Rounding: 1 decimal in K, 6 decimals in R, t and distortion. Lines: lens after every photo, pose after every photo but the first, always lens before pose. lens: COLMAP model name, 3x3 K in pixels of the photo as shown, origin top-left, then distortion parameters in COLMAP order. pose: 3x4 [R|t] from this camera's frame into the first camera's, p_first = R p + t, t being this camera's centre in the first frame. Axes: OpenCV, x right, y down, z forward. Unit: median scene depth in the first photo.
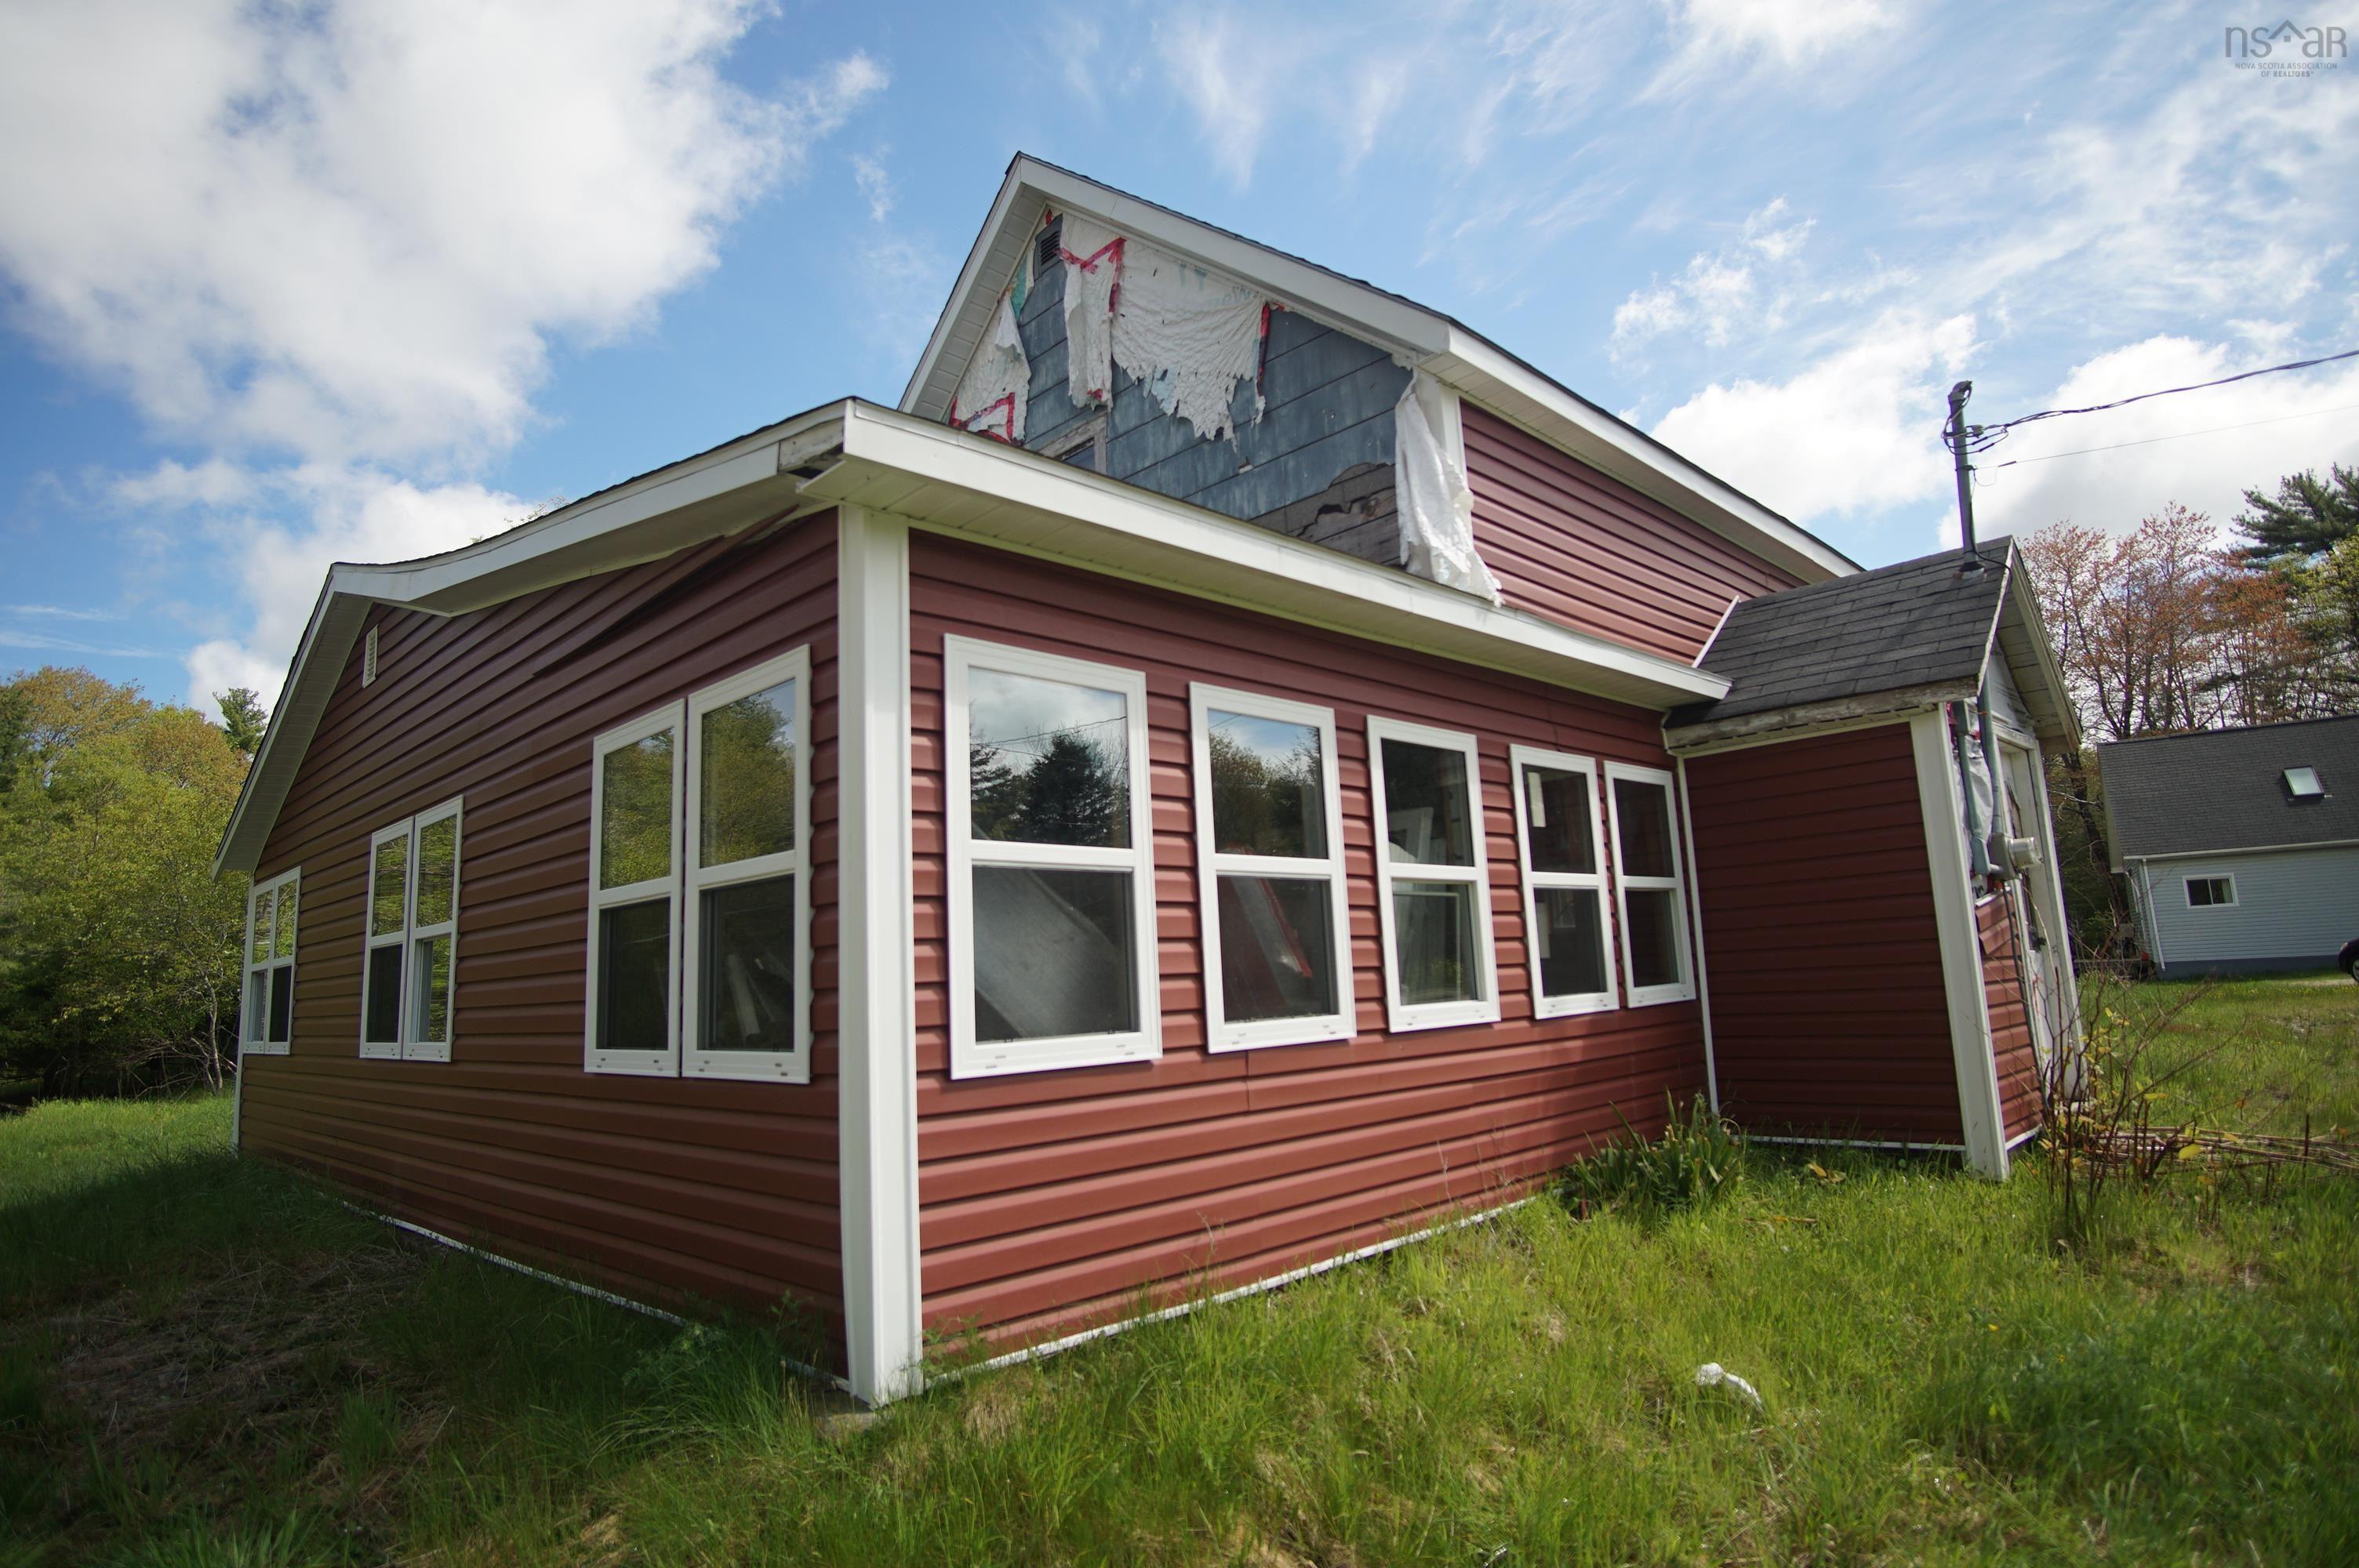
lens RADIAL K [[1276.3, 0, 1173.3], [0, 1276.3, 788.0], [0, 0, 1]] dist [-0.025921, 0.005802]
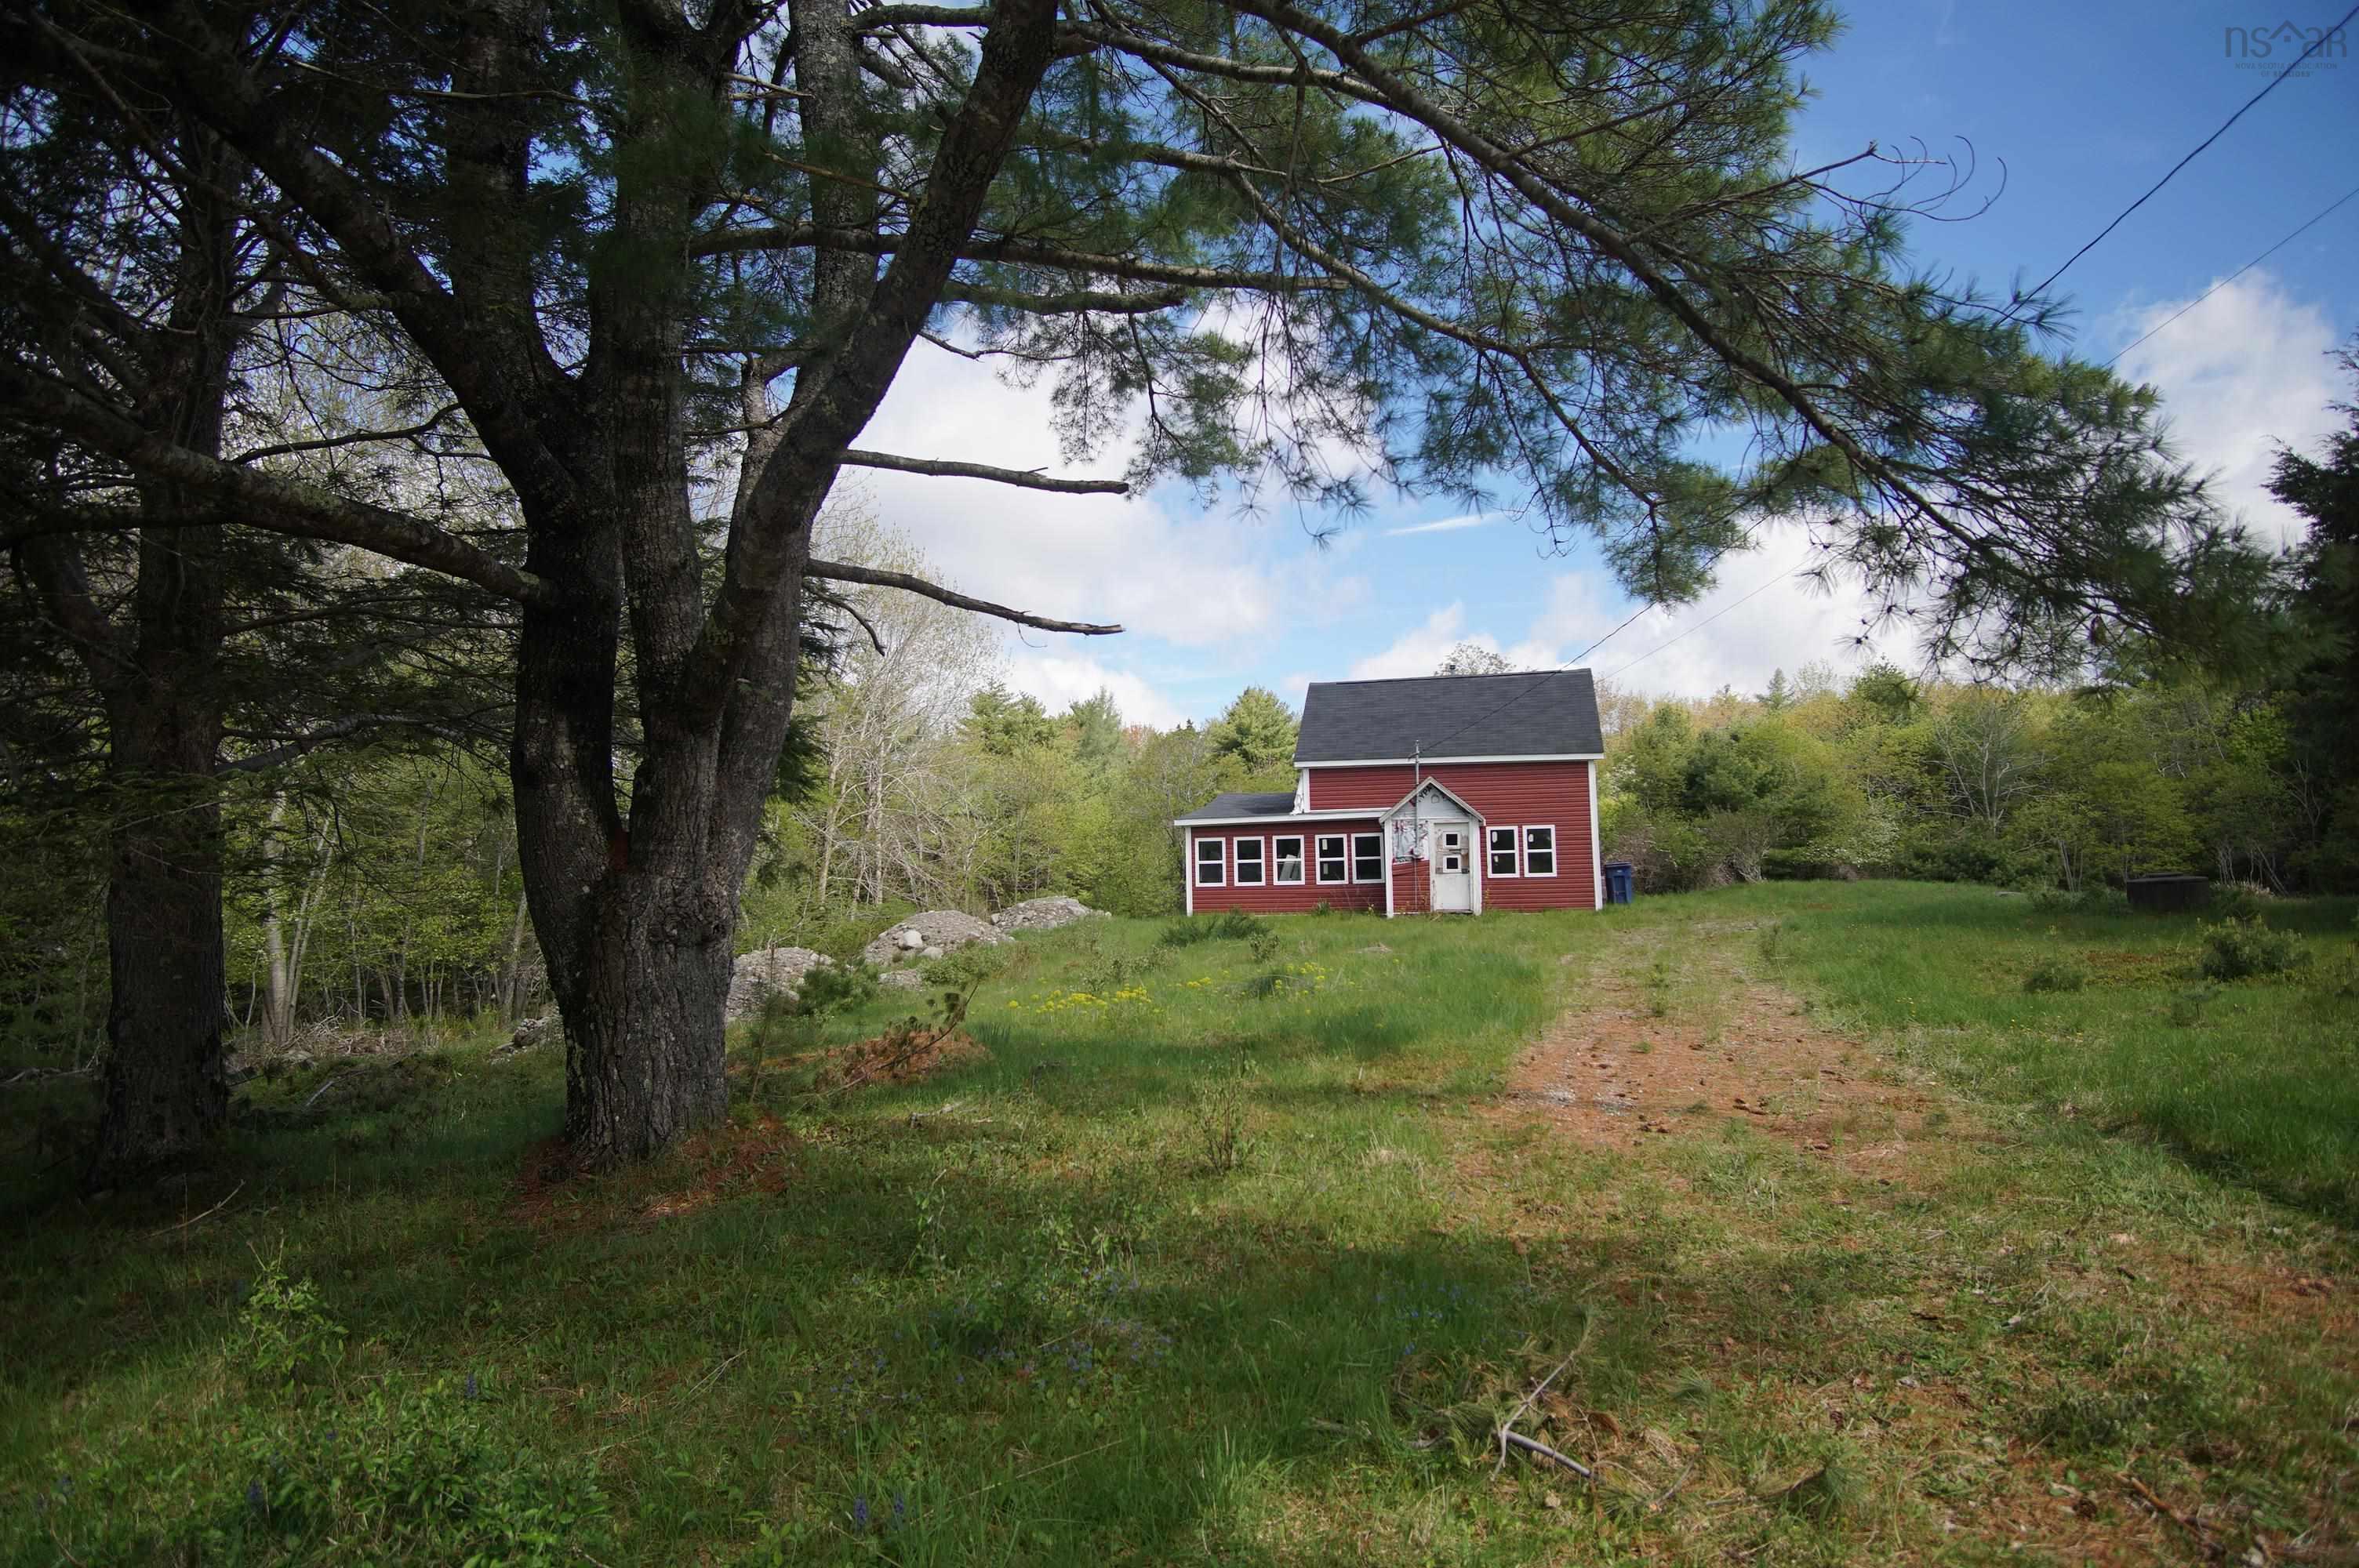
lens RADIAL K [[1276.3, 0, 1168.5], [0, 1276.3, 779.1], [0, 0, 1]] dist [-0.025921, 0.005802]
pose [[0.501697, -0.033283, -0.864403, 5.603444], [0.127227, 0.991232, 0.035676, -0.655633], [0.855636, -0.127873, 0.501532, -2.705131]]
